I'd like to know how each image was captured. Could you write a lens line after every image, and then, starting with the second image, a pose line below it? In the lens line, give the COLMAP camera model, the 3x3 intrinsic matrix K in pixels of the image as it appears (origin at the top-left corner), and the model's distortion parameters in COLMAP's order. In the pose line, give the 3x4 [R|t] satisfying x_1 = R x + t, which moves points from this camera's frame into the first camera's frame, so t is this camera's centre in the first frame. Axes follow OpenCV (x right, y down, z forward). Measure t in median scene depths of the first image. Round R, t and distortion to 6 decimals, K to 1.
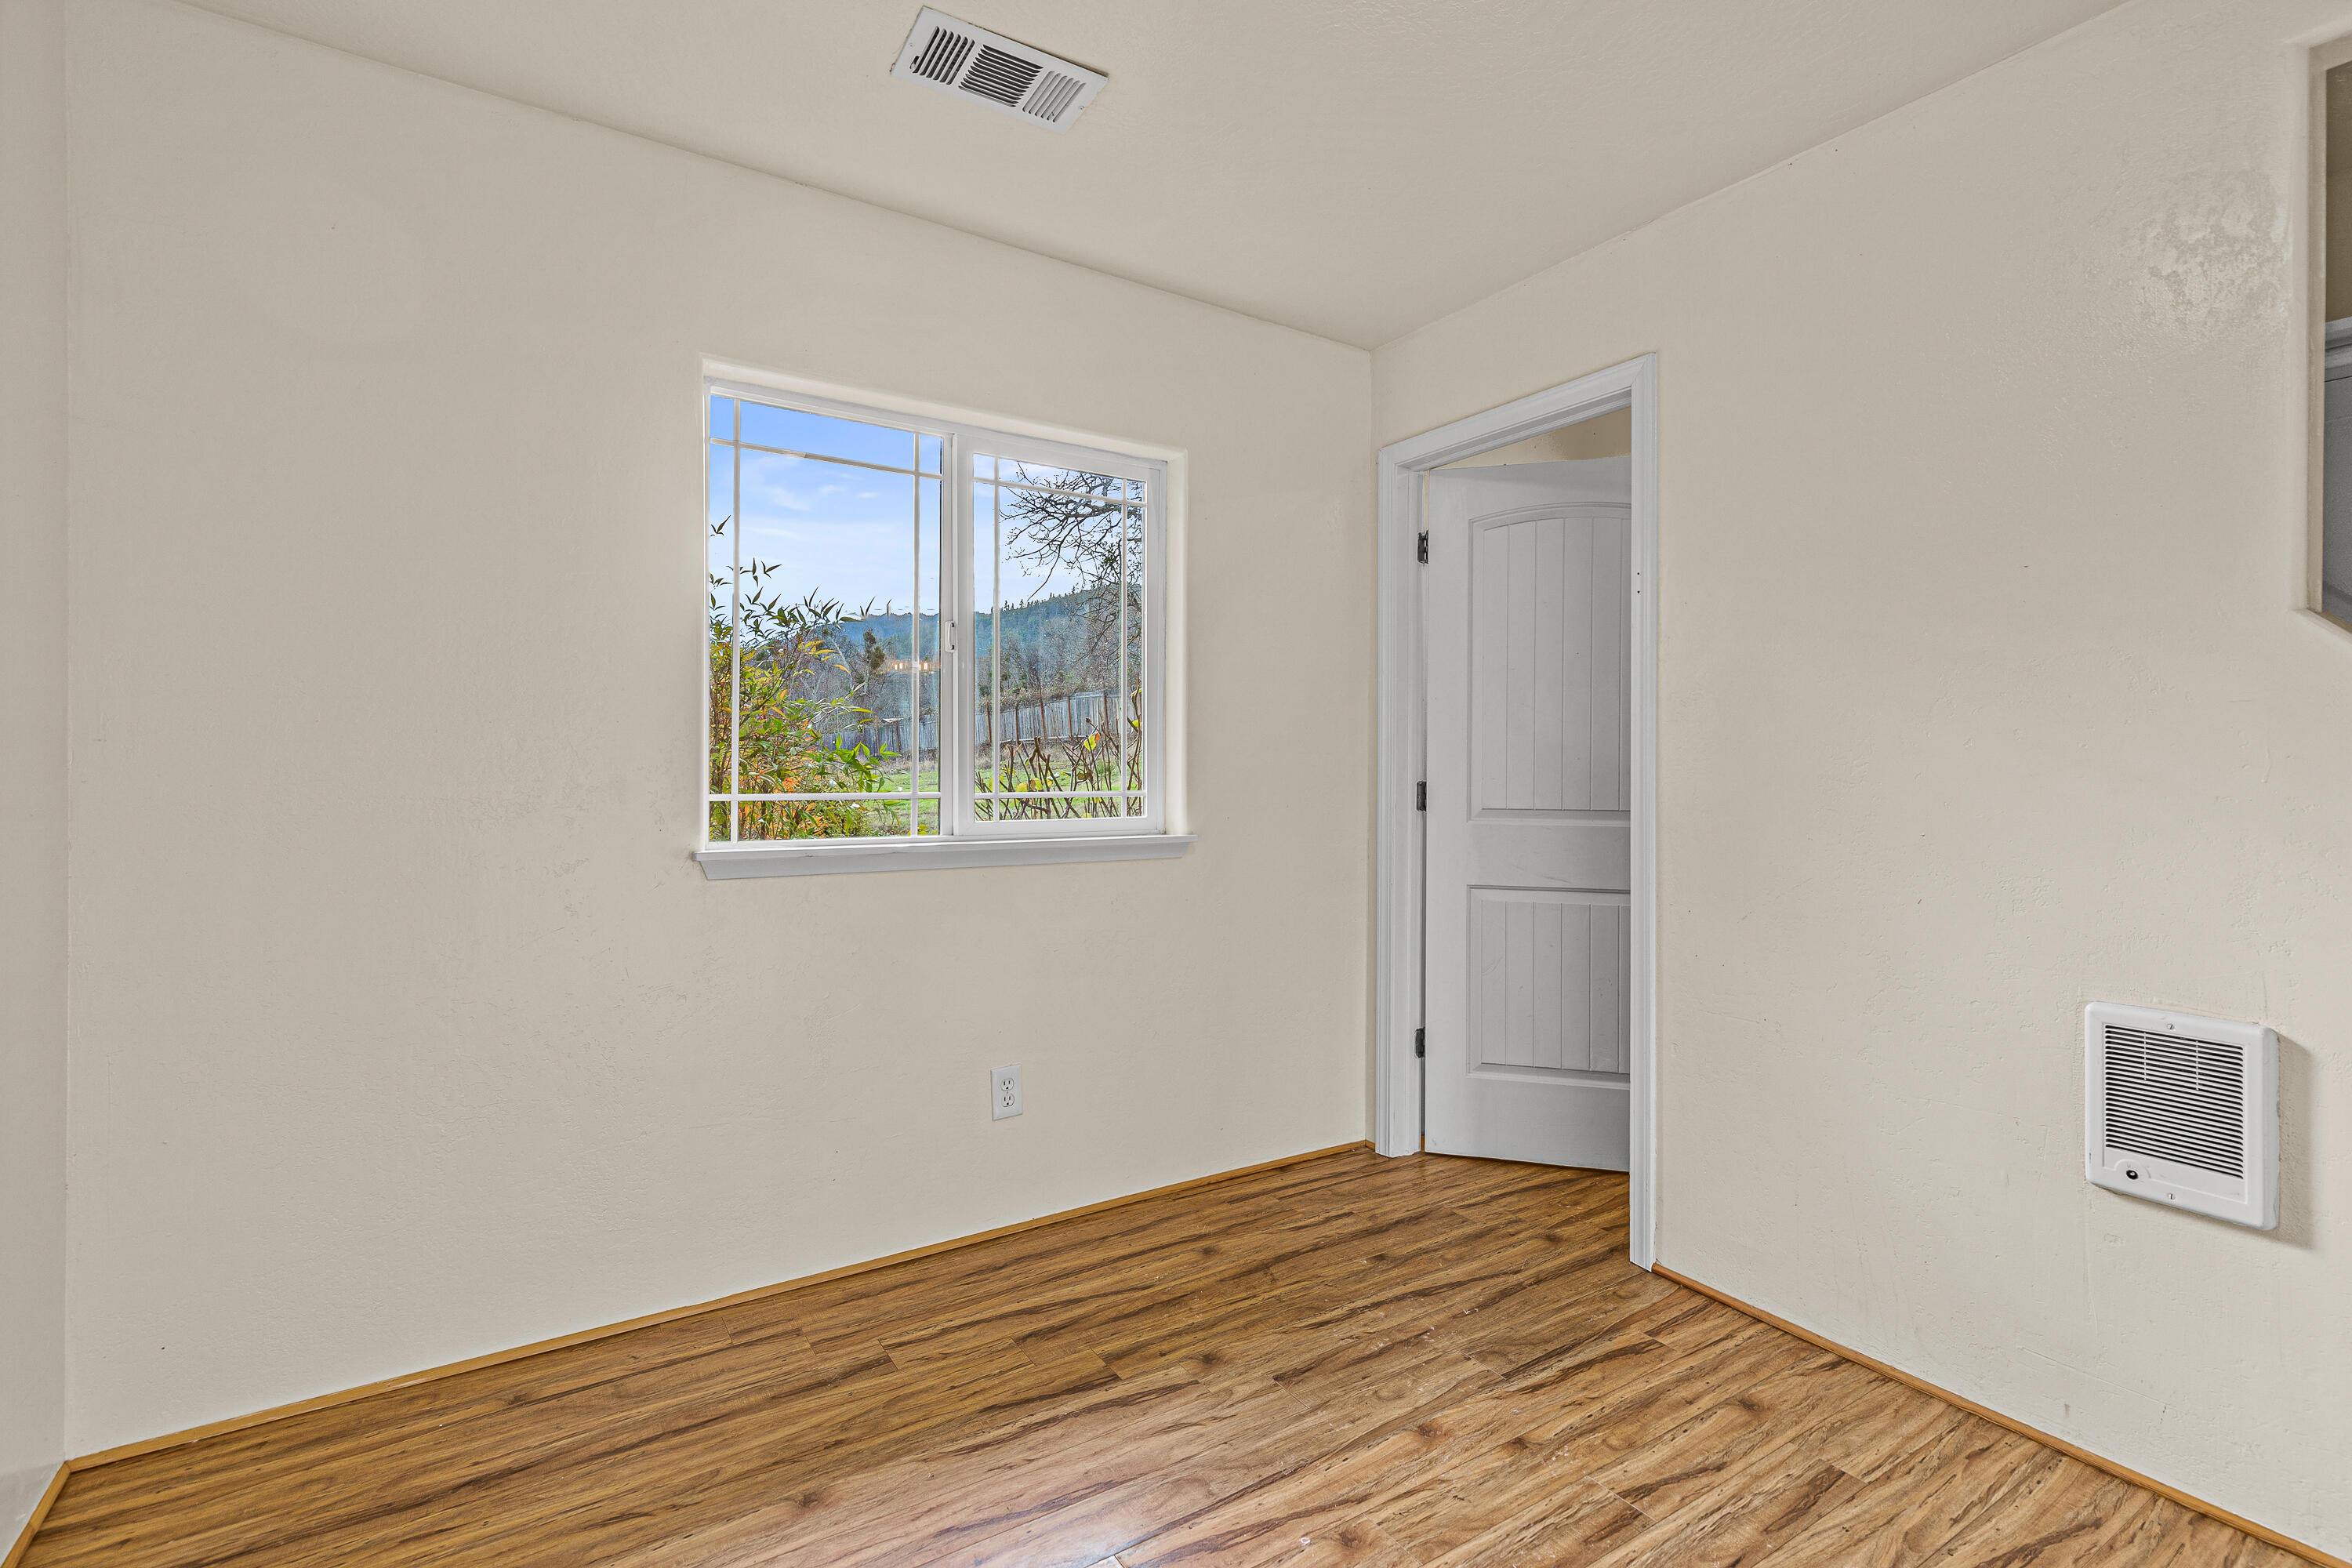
lens RADIAL K [[1074.6, 0, 1179.2], [0, 1074.6, 786.3], [0, 0, 1]] dist [0.015011, -0.001639]
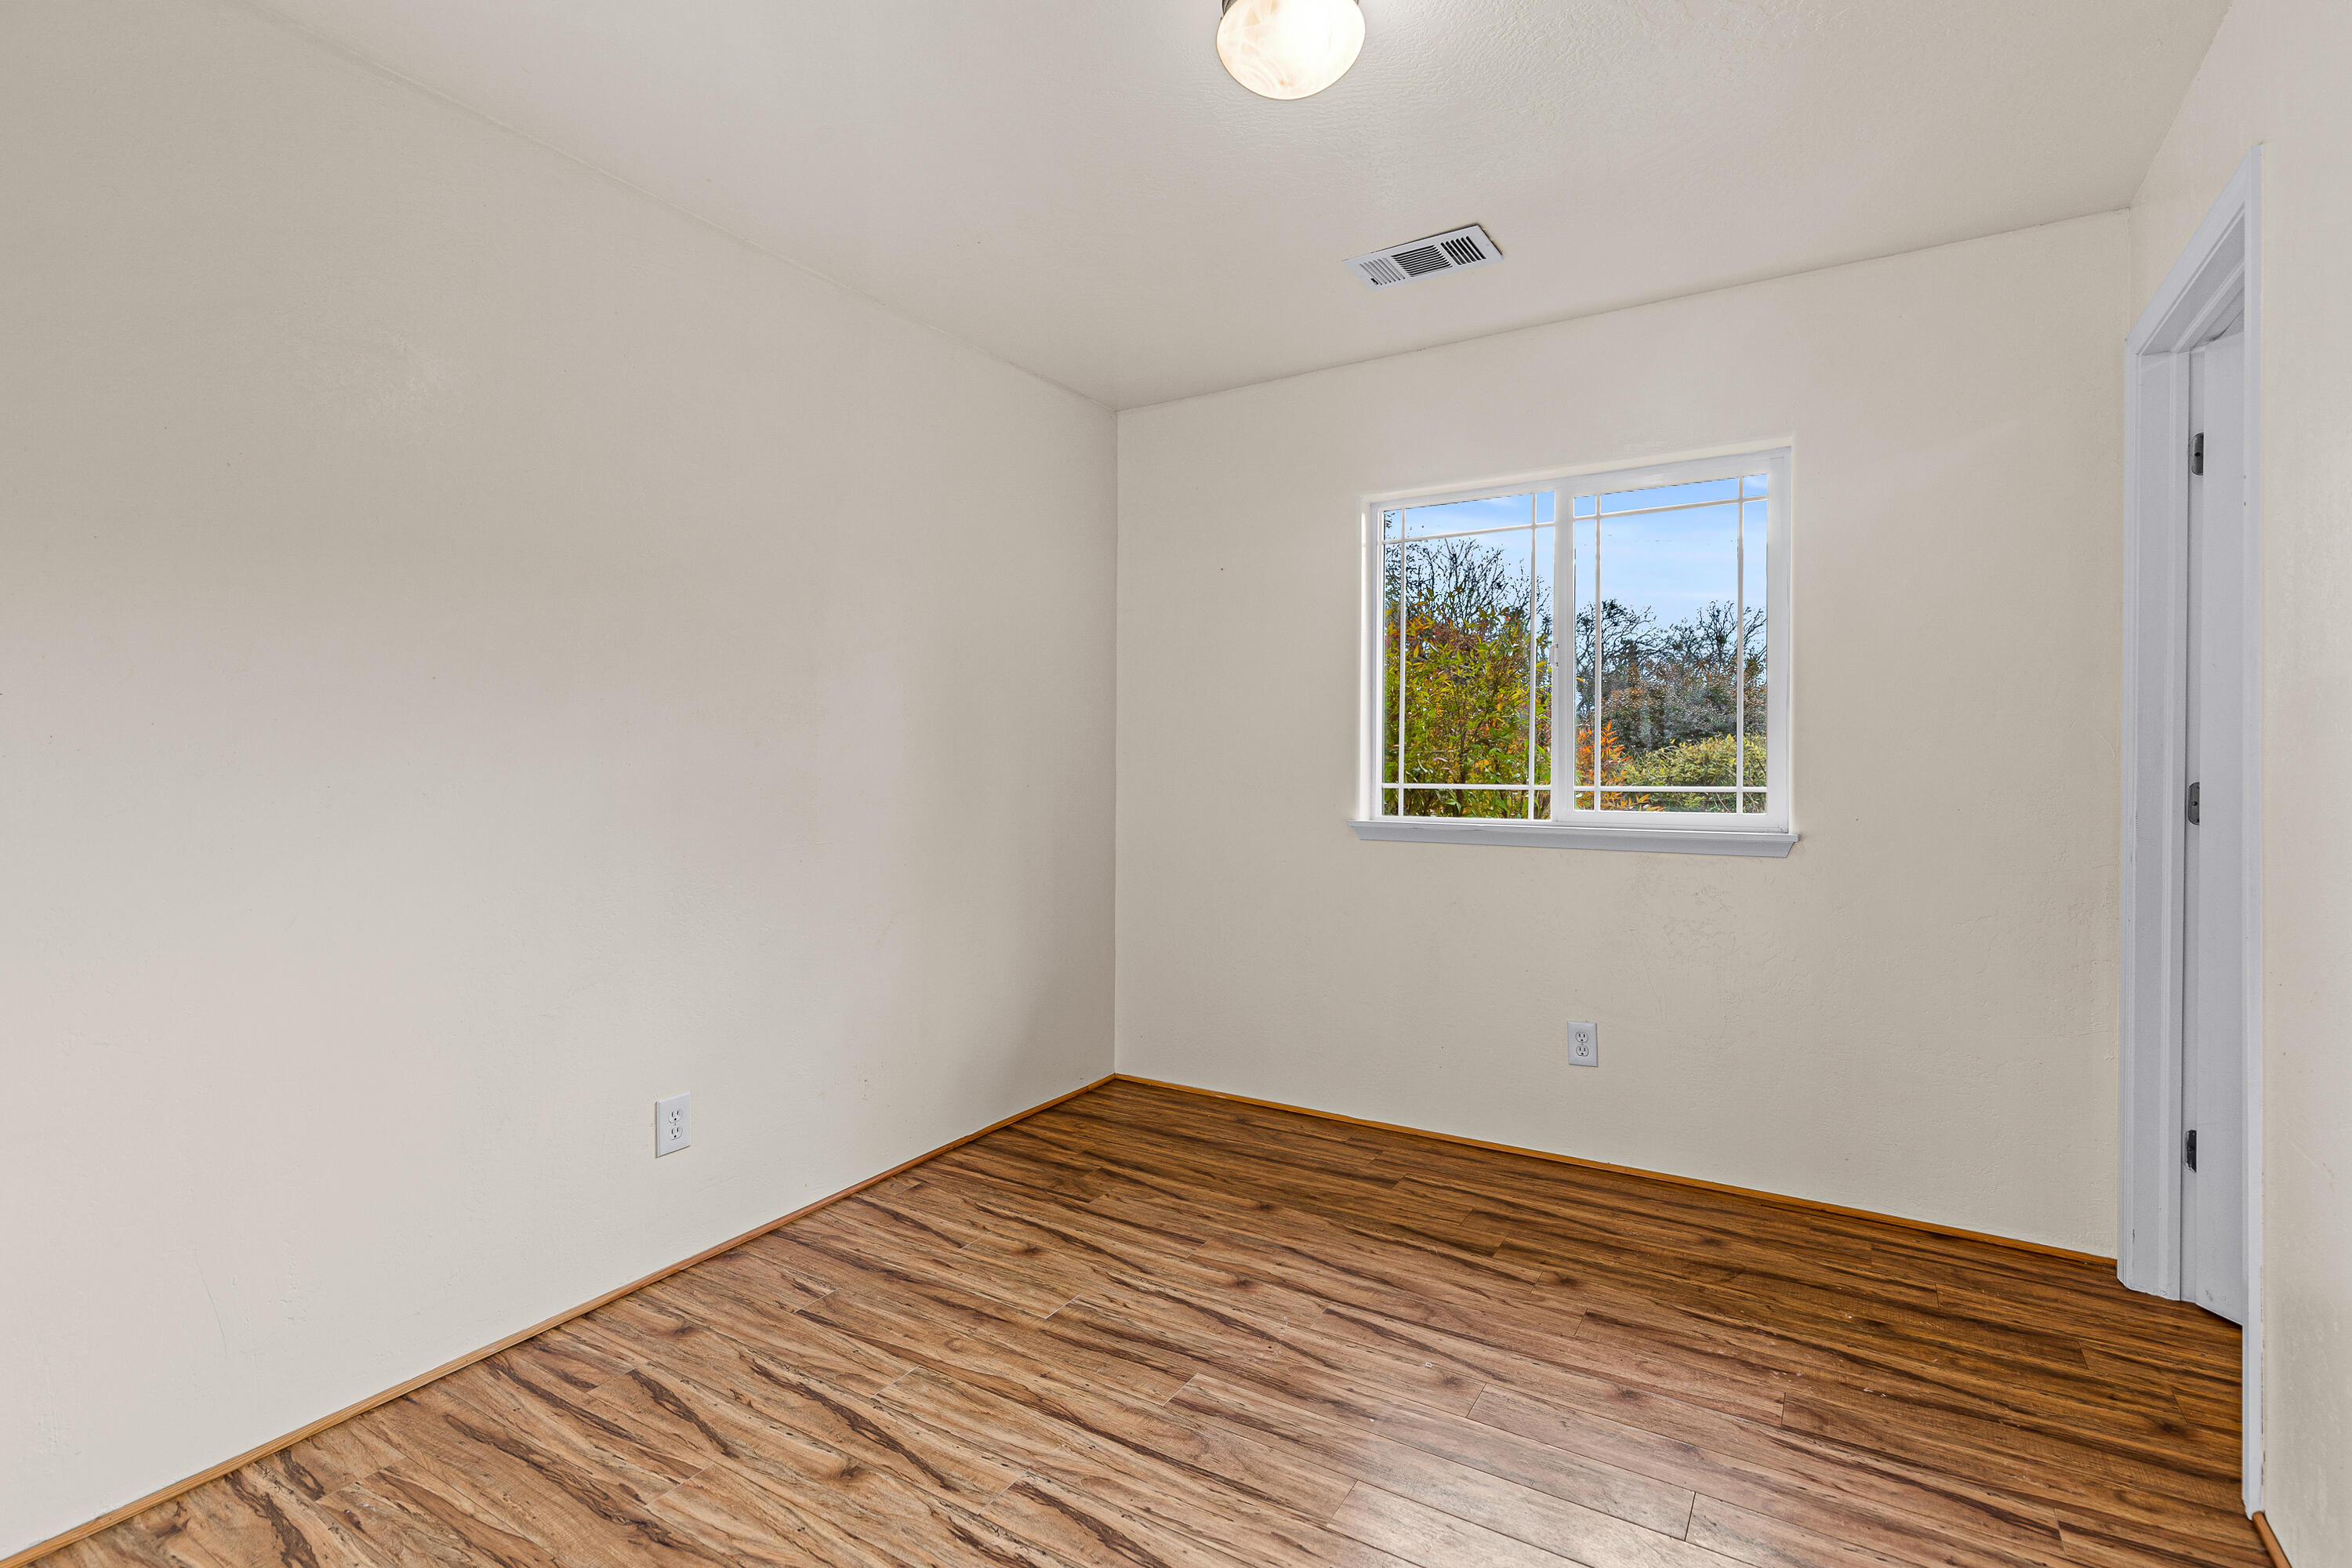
lens RADIAL K [[1074.6, 0, 1179.2], [0, 1074.6, 786.3], [0, 0, 1]] dist [0.015011, -0.001639]
pose [[0.433781, 0.016771, -0.900862, 0.798126], [-0.009462, 0.999856, 0.014058, -0.006860], [0.900968, 0.002426, 0.433878, 0.118020]]
